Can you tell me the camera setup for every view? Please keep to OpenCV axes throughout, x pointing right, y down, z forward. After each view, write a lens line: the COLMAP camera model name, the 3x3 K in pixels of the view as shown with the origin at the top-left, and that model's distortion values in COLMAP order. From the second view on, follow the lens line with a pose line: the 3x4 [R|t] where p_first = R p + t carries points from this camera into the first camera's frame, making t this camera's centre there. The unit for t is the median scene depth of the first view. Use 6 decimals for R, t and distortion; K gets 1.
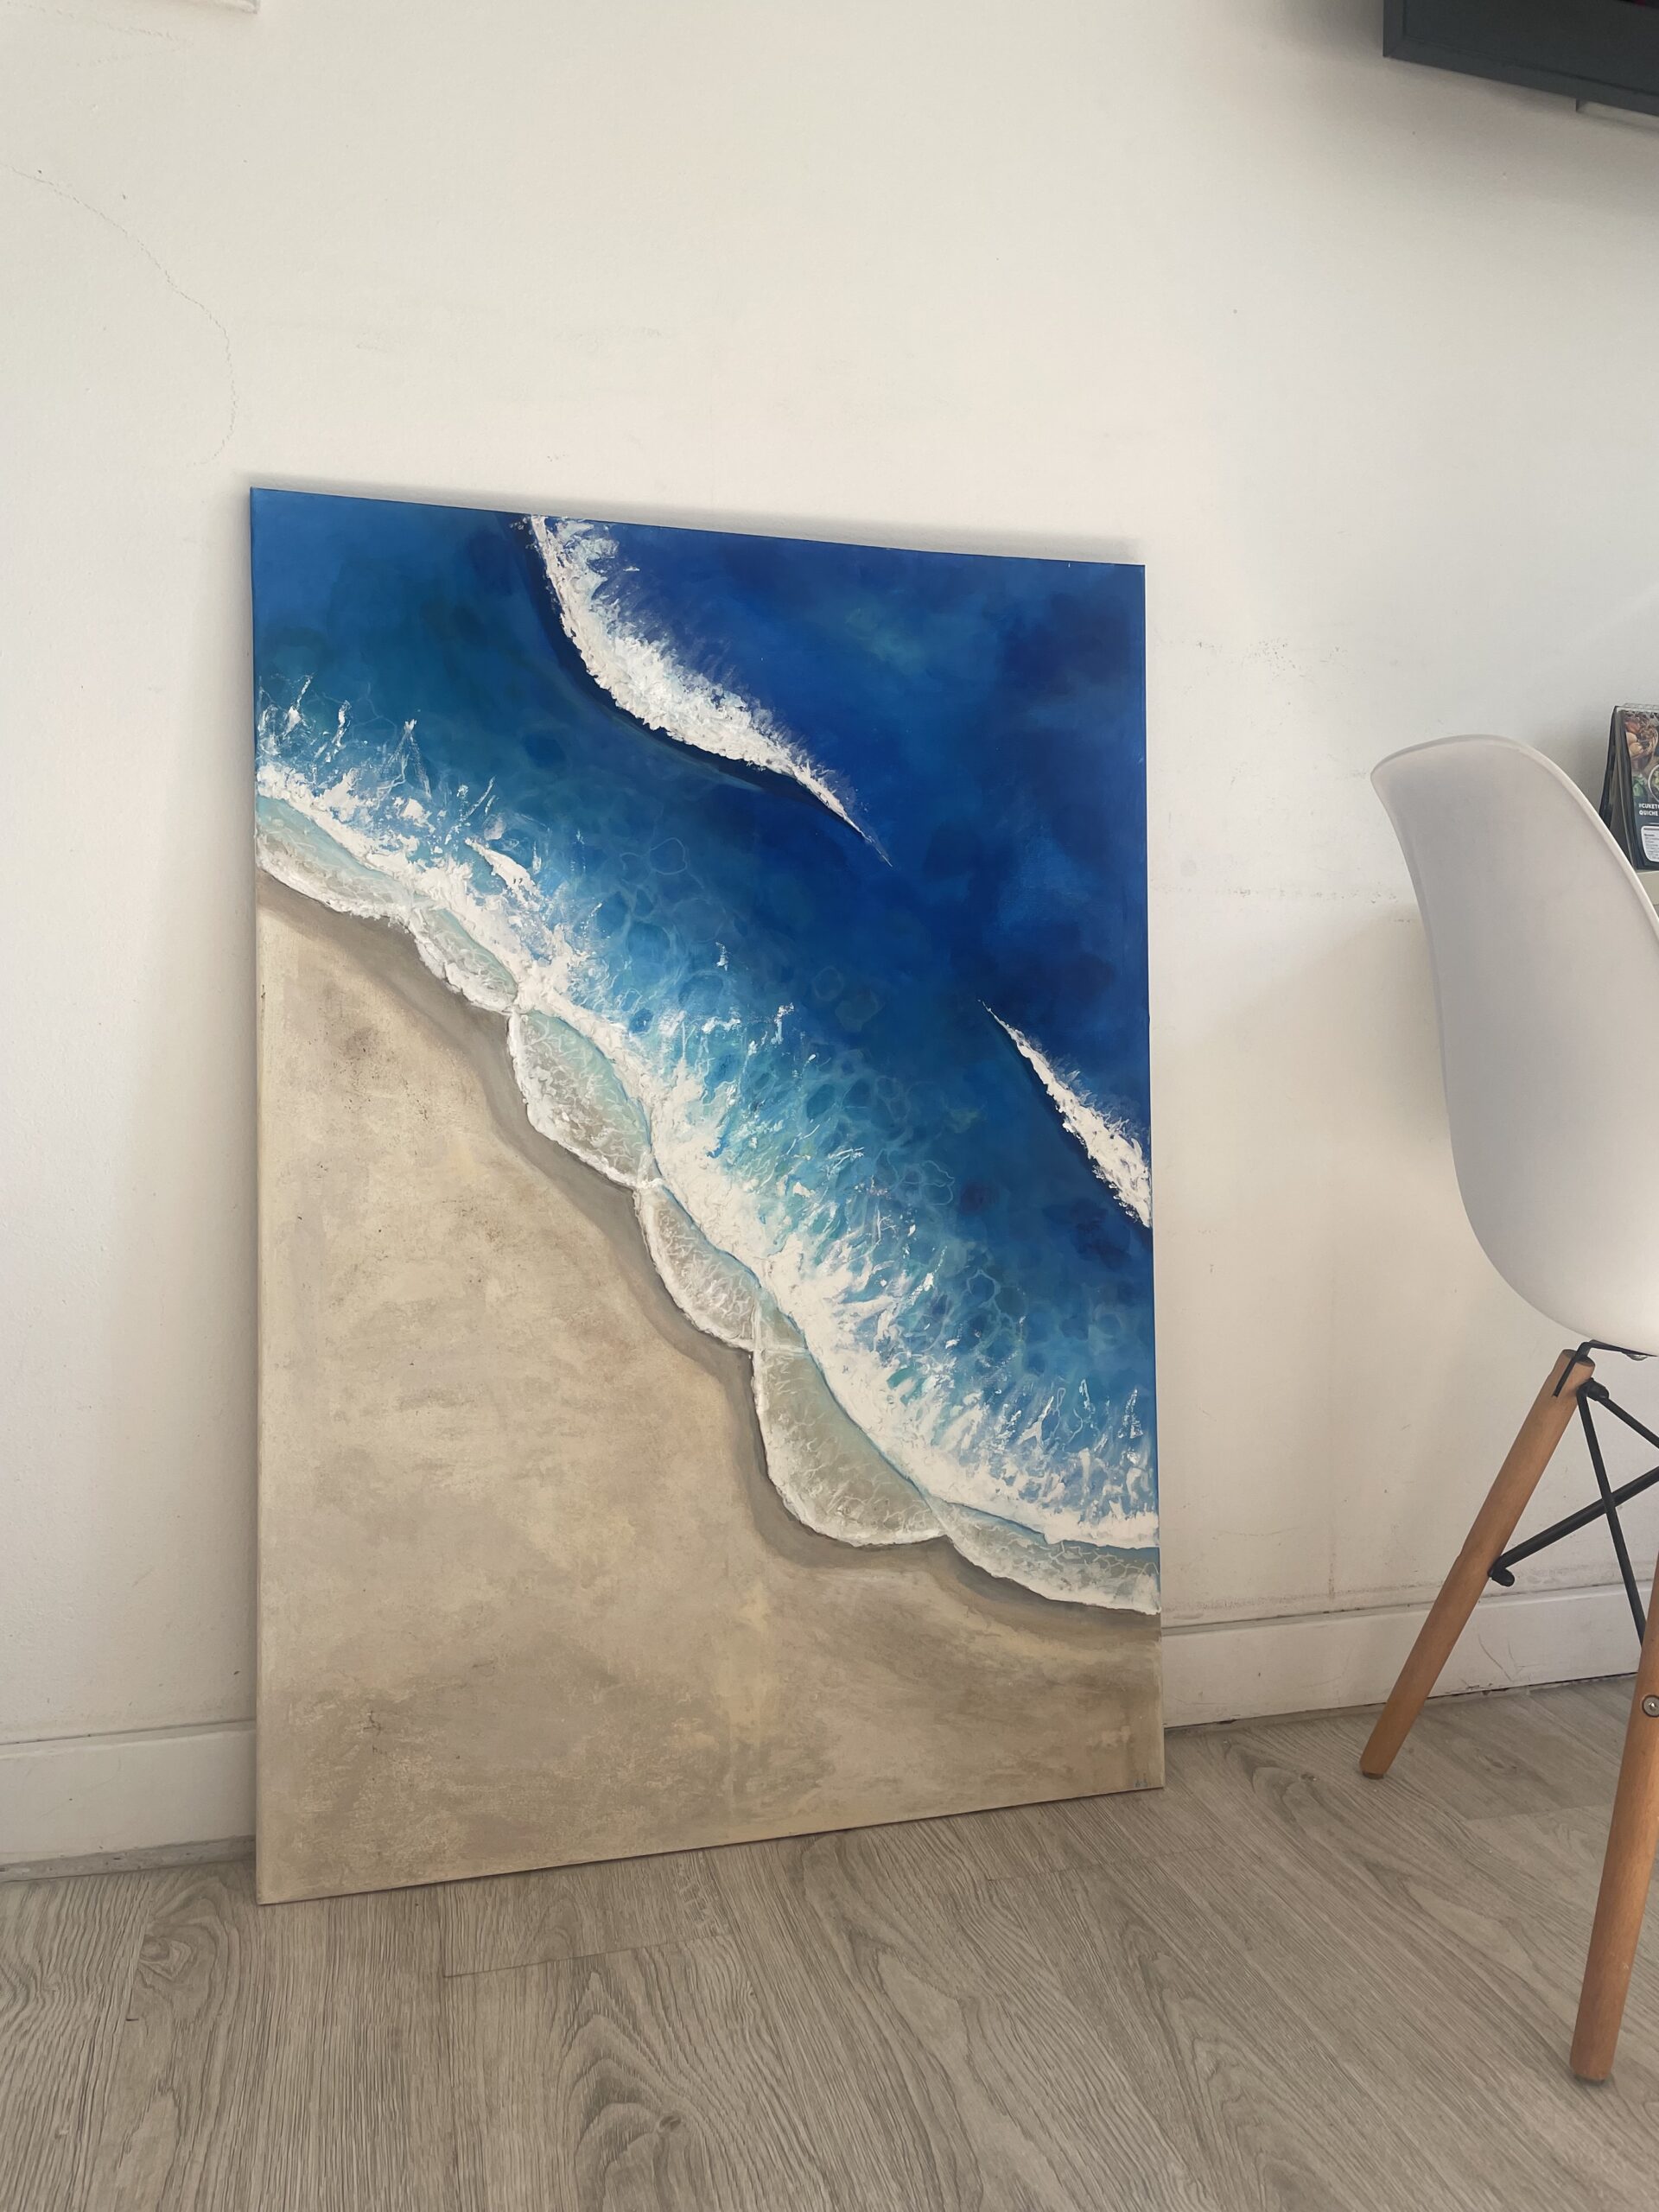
lens RADIAL K [[1674.6, 0, 836.1], [0, 1674.6, 1095.9], [0, 0, 1]] dist [0.093632, -0.144688]
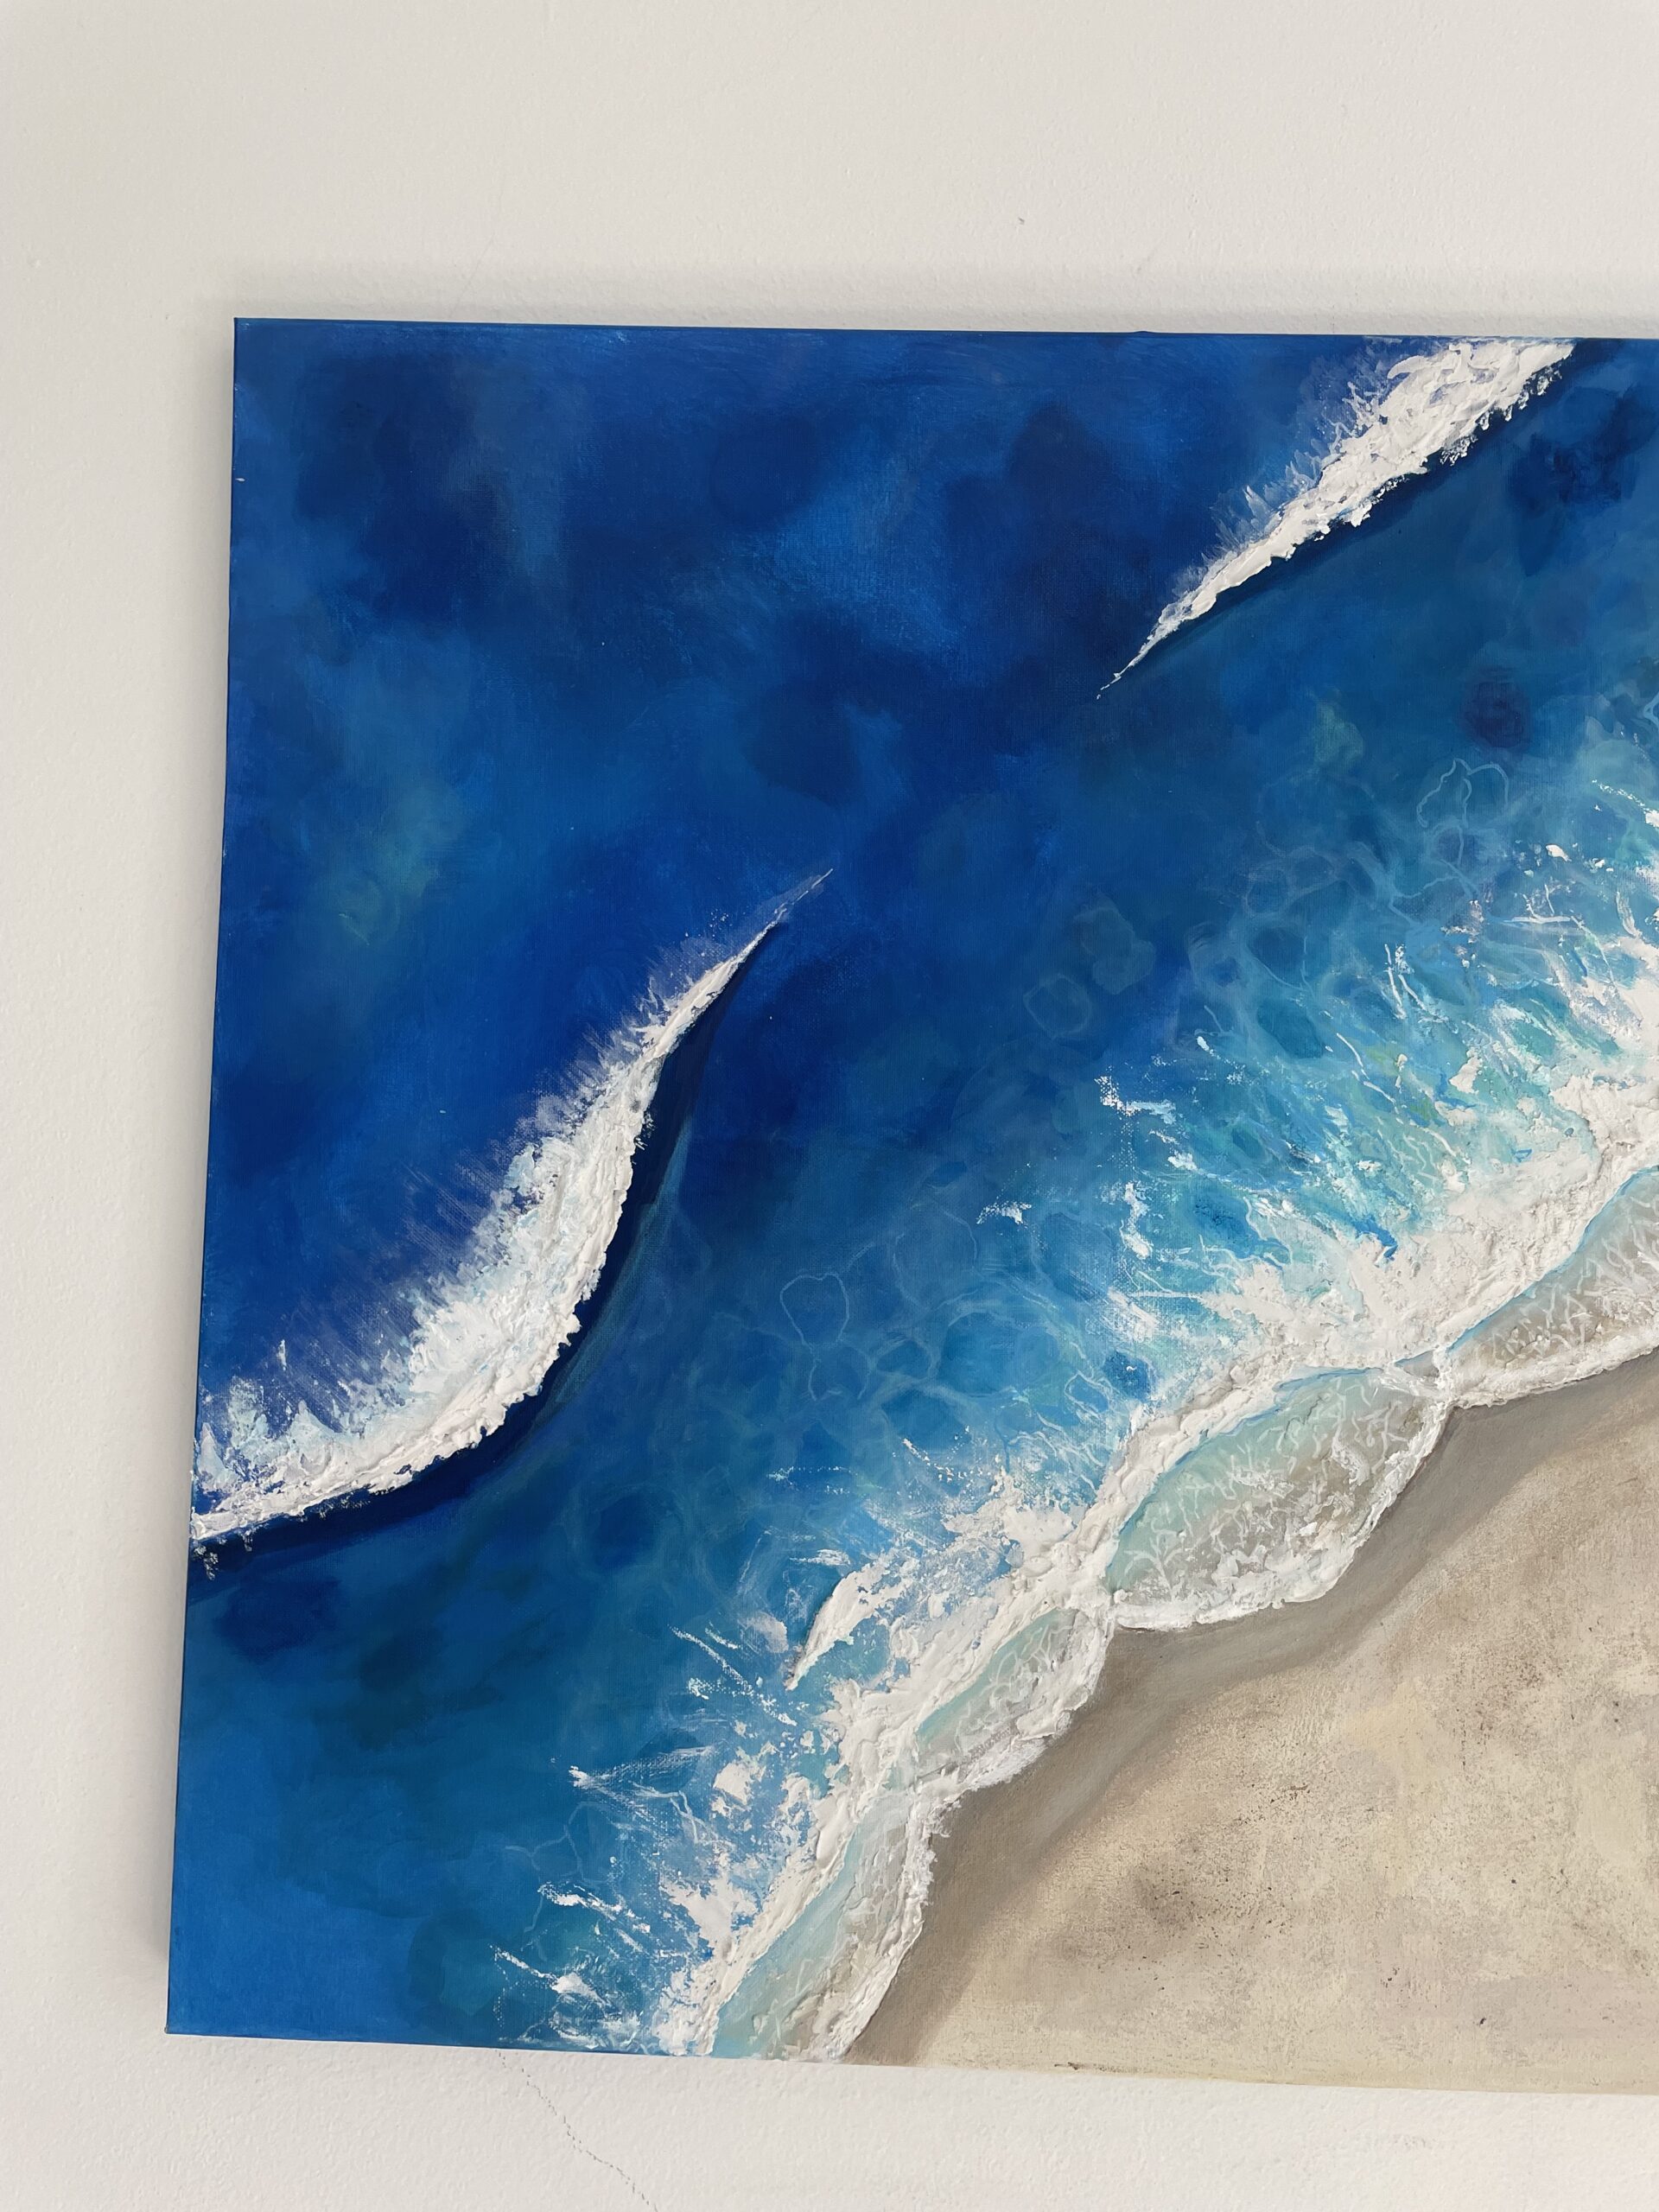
lens RADIAL K [[1674.6, 0, 804.2], [0, 1674.6, 1093.5], [0, 0, 1]] dist [0.093632, -0.144688]
pose [[0.032267, -0.970506, -0.238909, 0.091774], [0.999301, 0.035845, -0.010645, -0.141712], [0.018895, -0.238398, 0.970984, 0.495601]]
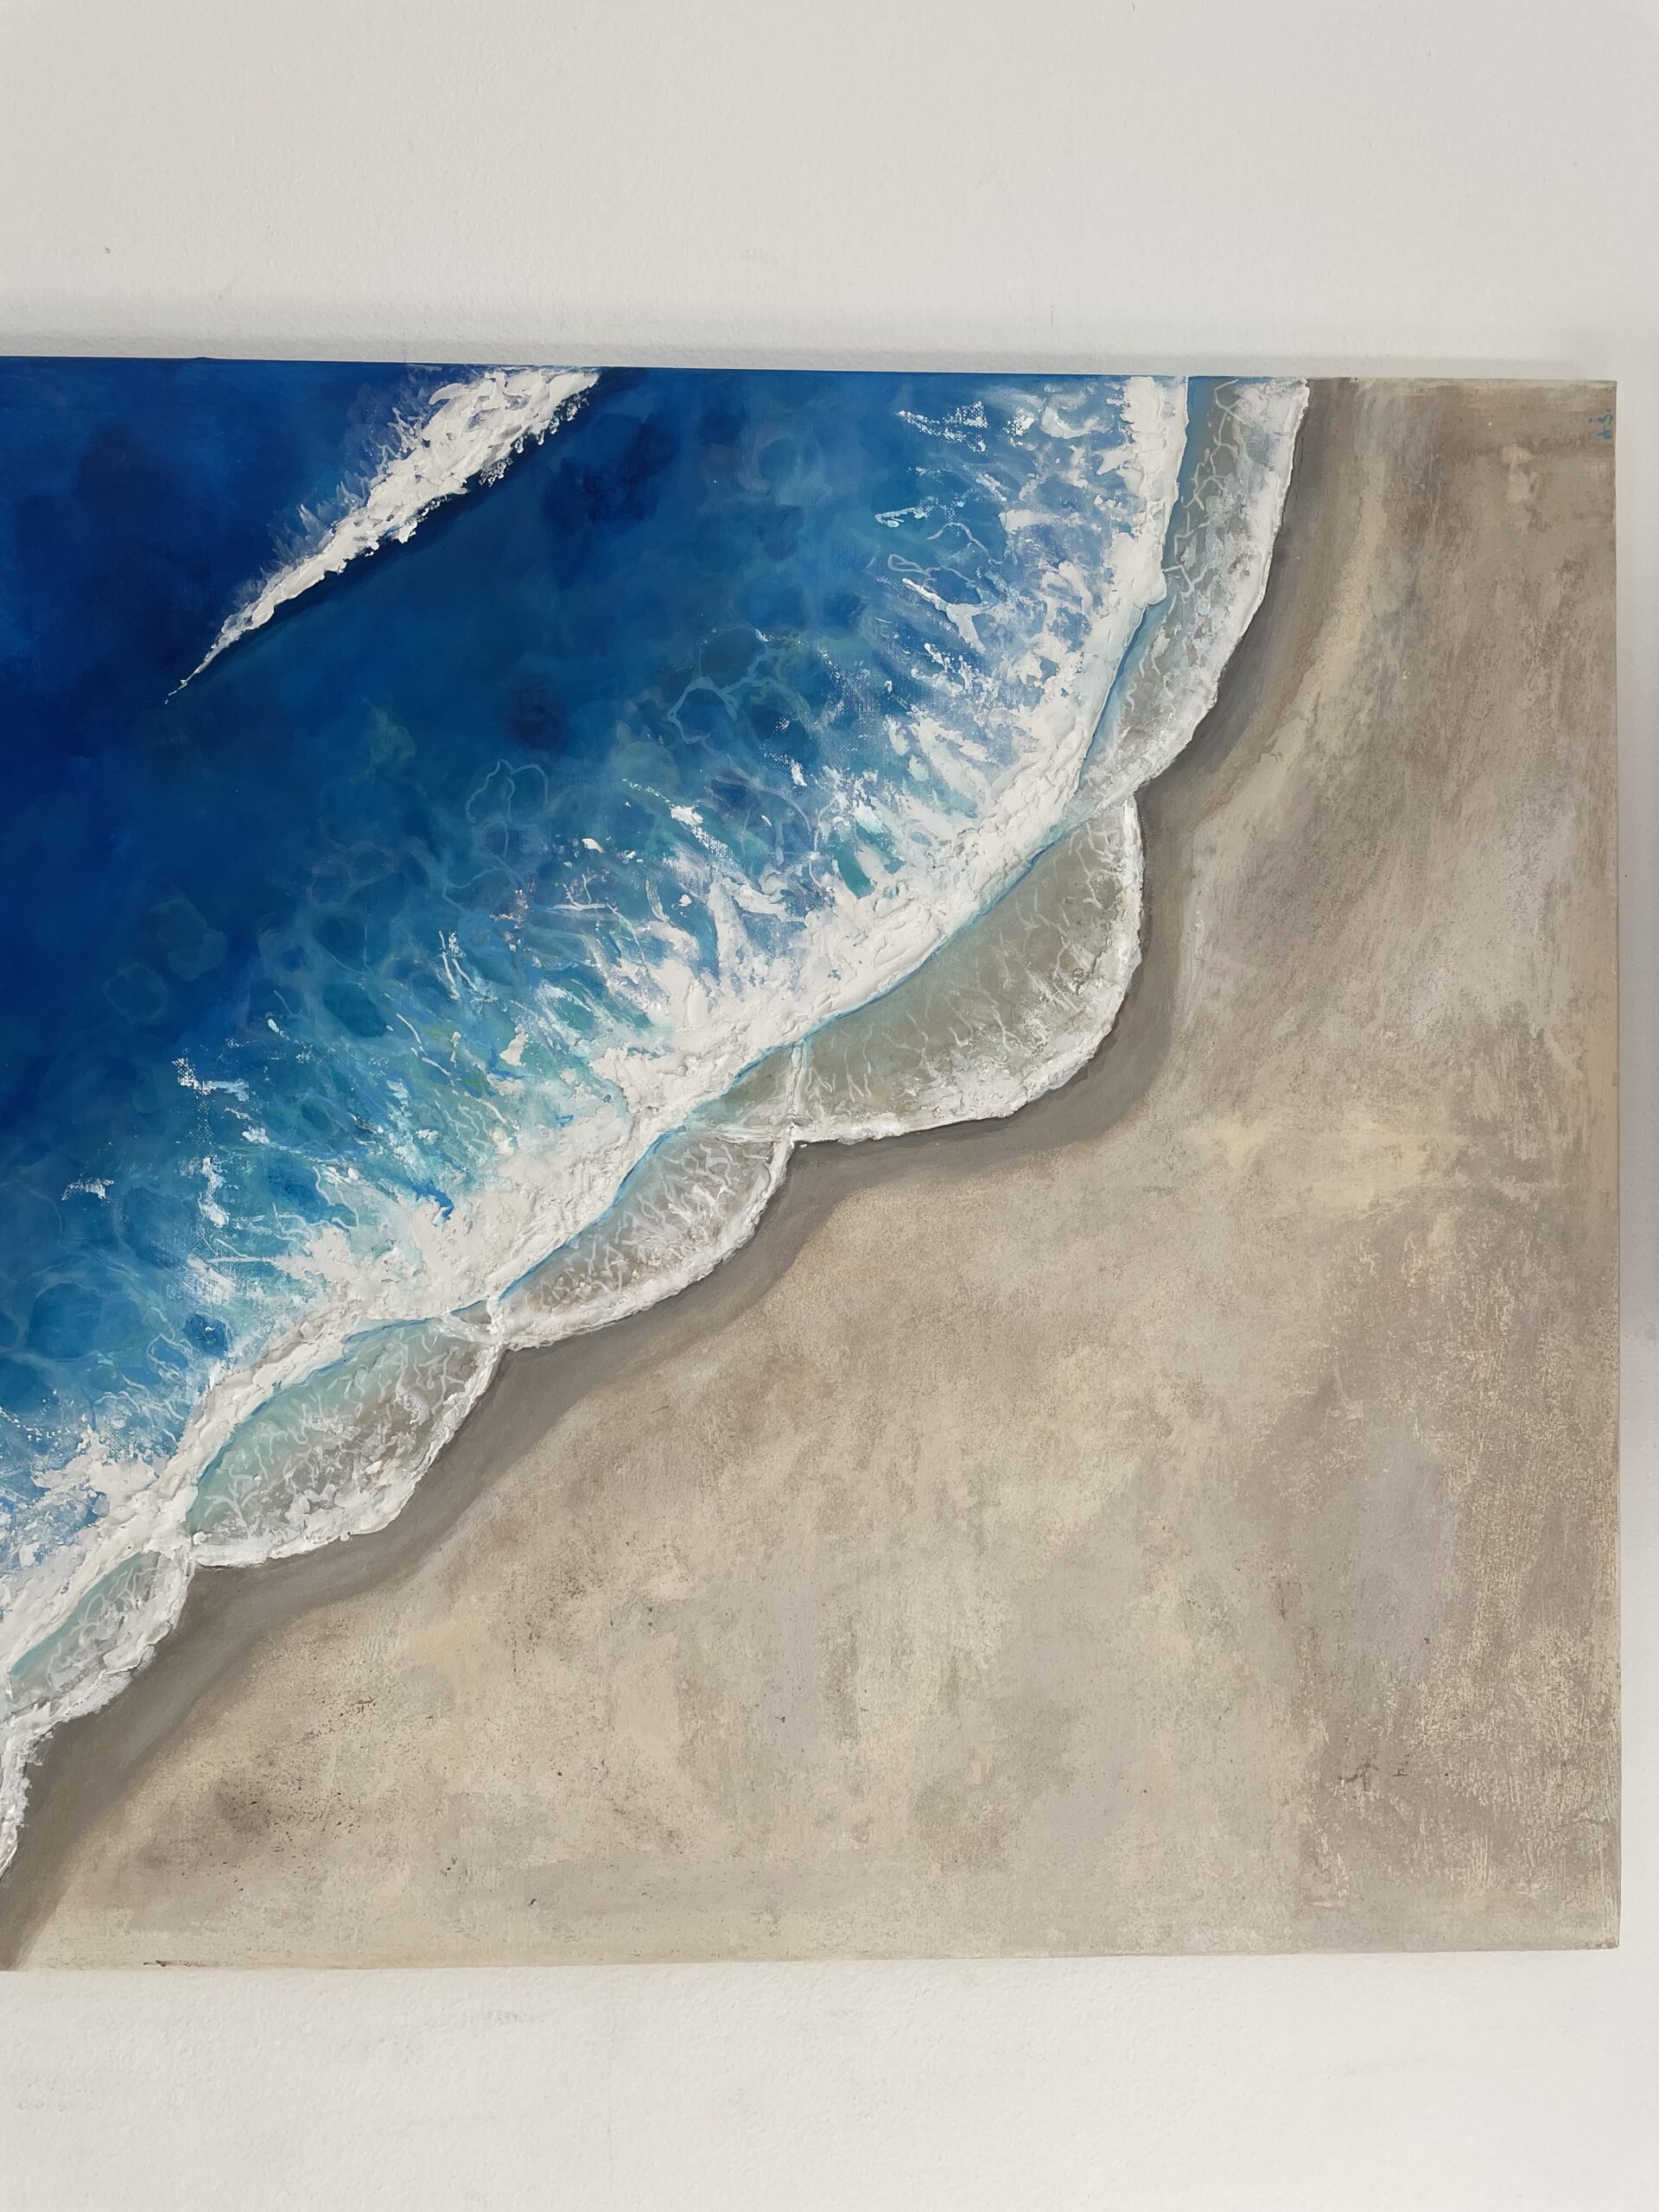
lens RADIAL K [[1674.6, 0, 836.4], [0, 1674.6, 1085.8], [0, 0, 1]] dist [0.093632, -0.144688]
pose [[0.023047, -0.964358, -0.263597, 0.120095], [0.998393, 0.008547, 0.056025, 0.133996], [-0.051775, -0.264464, 0.963005, 0.449437]]
